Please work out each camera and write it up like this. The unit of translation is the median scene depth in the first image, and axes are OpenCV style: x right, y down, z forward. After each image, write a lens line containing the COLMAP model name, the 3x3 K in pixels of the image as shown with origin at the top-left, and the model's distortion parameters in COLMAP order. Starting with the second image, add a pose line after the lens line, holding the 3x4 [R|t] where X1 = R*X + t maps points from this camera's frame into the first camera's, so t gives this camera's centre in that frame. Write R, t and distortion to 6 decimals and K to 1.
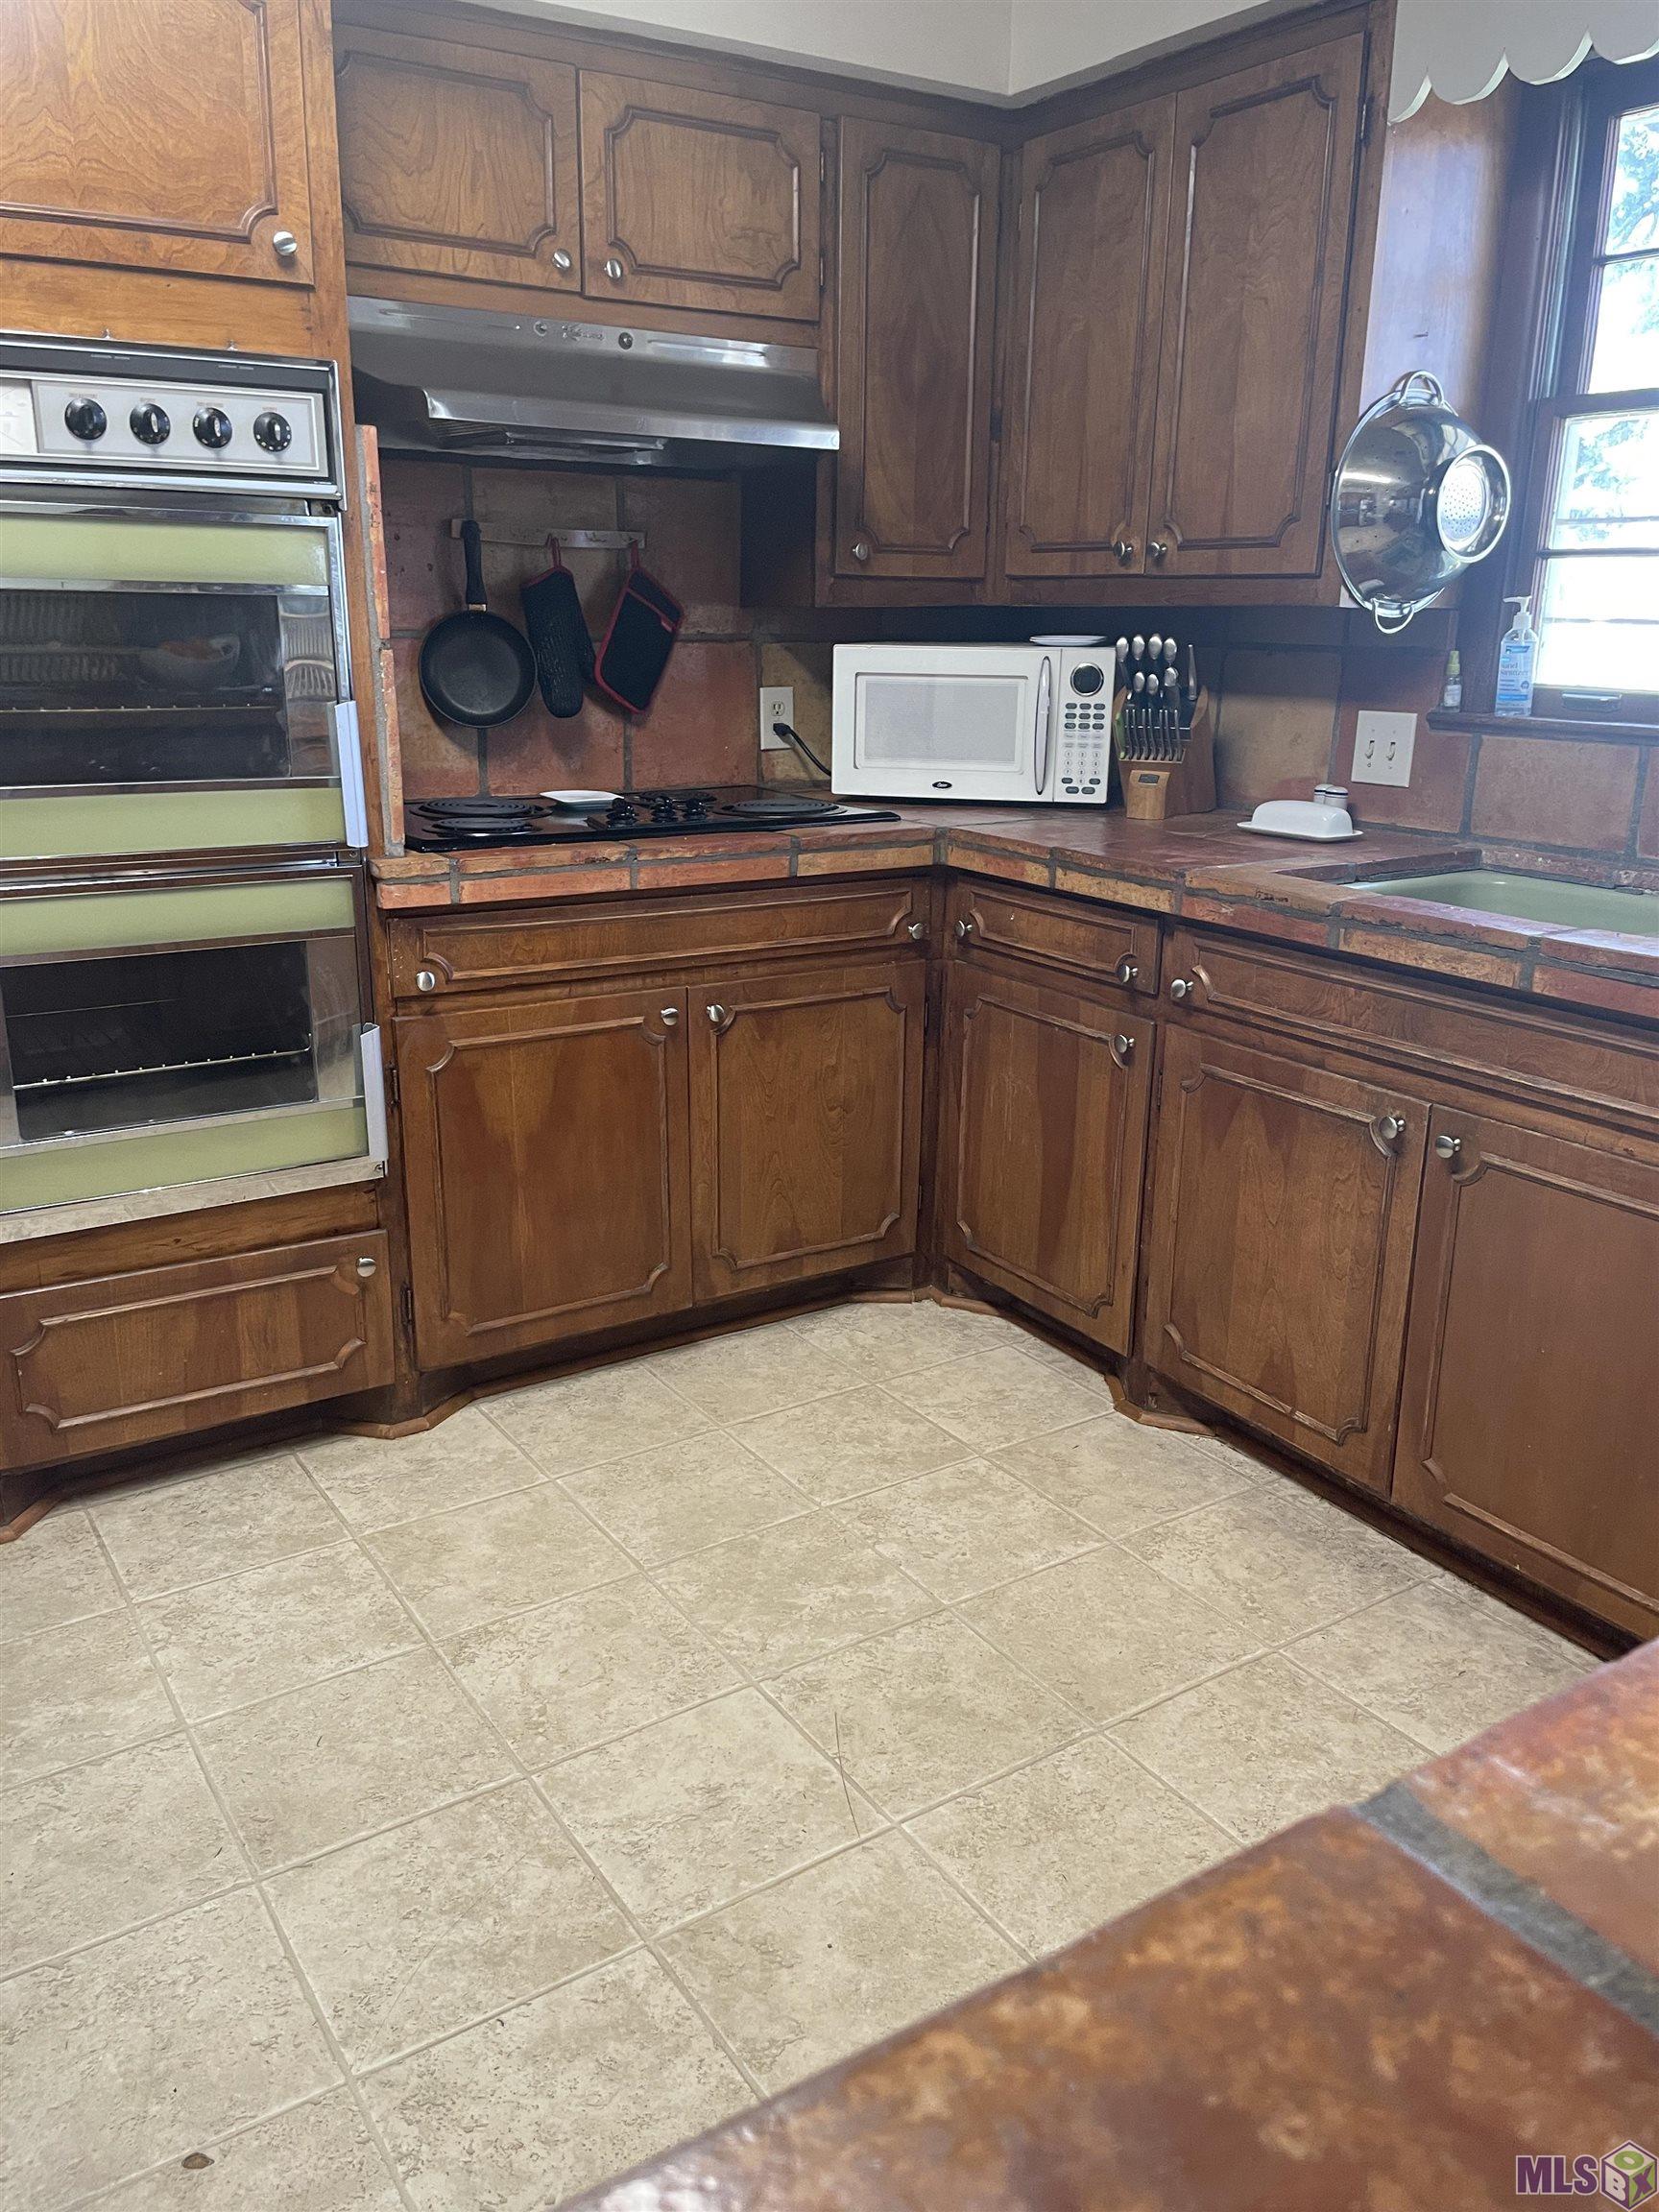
lens RADIAL K [[1695.5, 0, 828.5], [0, 1695.5, 1103.6], [0, 0, 1]] dist [0.081895, -0.114568]
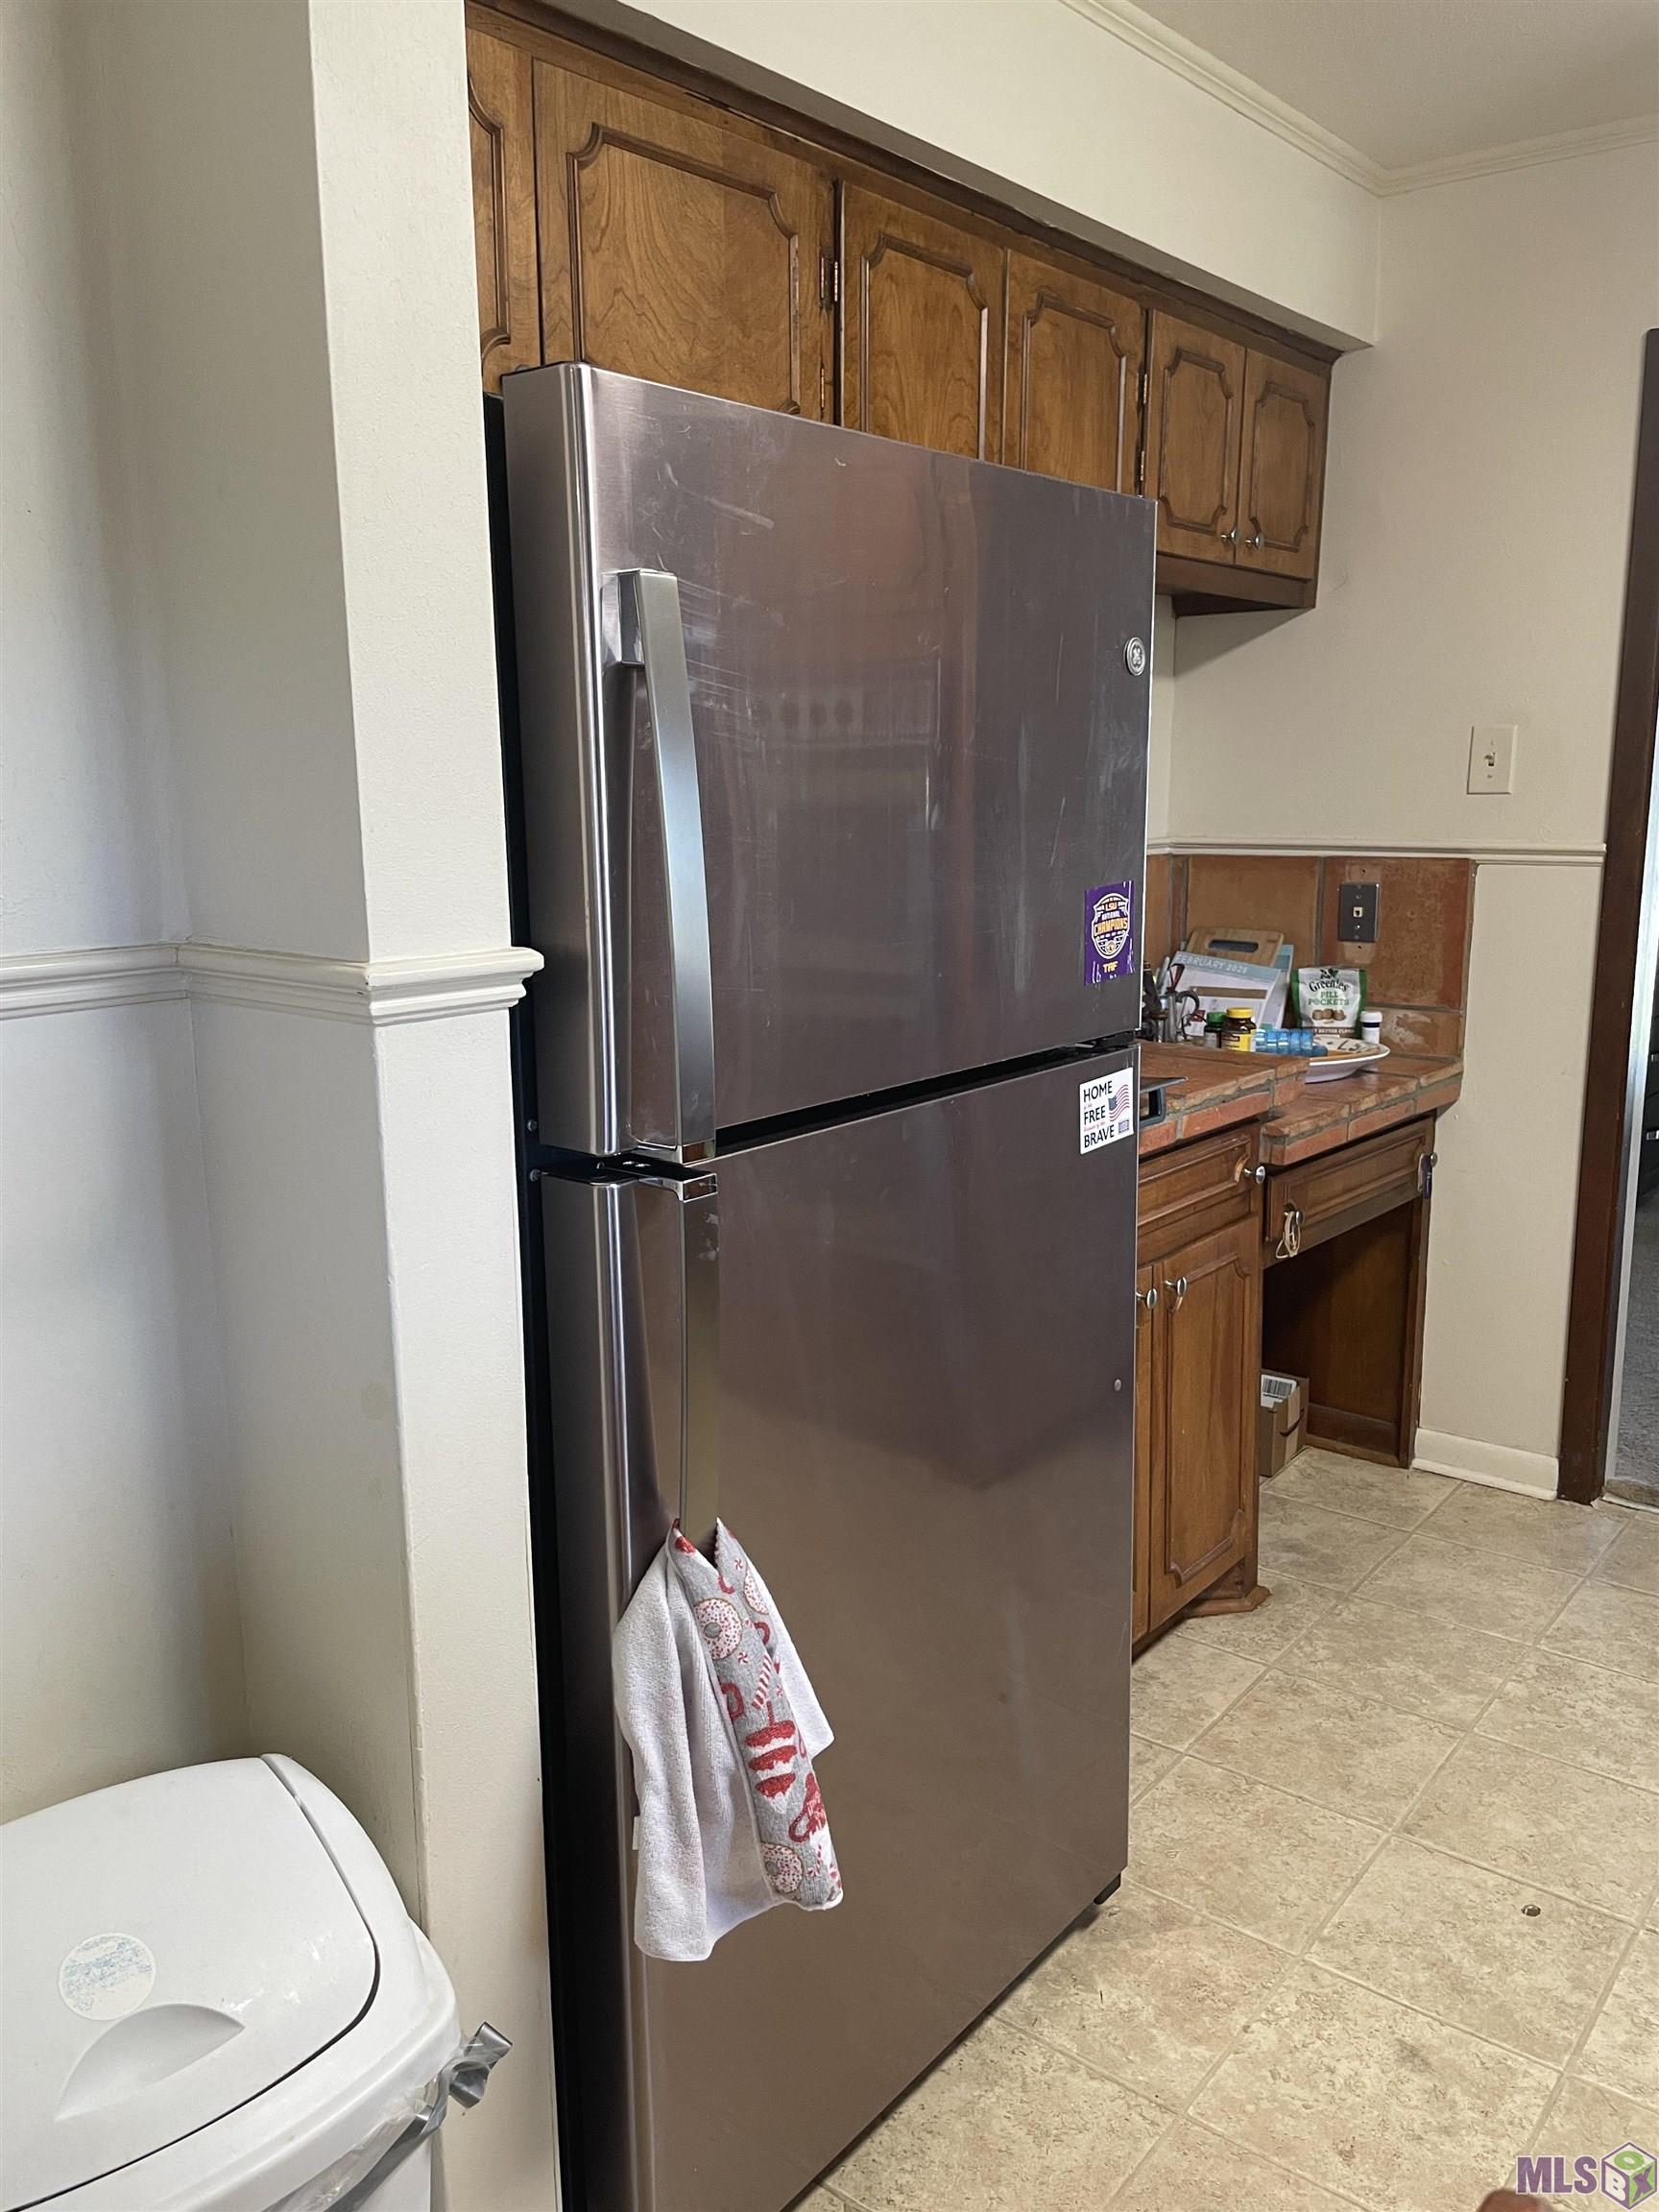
lens RADIAL K [[1695.5, 0, 829.0], [0, 1695.5, 1107.1], [0, 0, 1]] dist [0.081895, -0.114568]
pose [[0.304634, 0.176110, -0.936047, 0.852407], [-0.256853, 0.961539, 0.097314, -0.100631], [0.917183, 0.210781, 0.338152, 0.118685]]
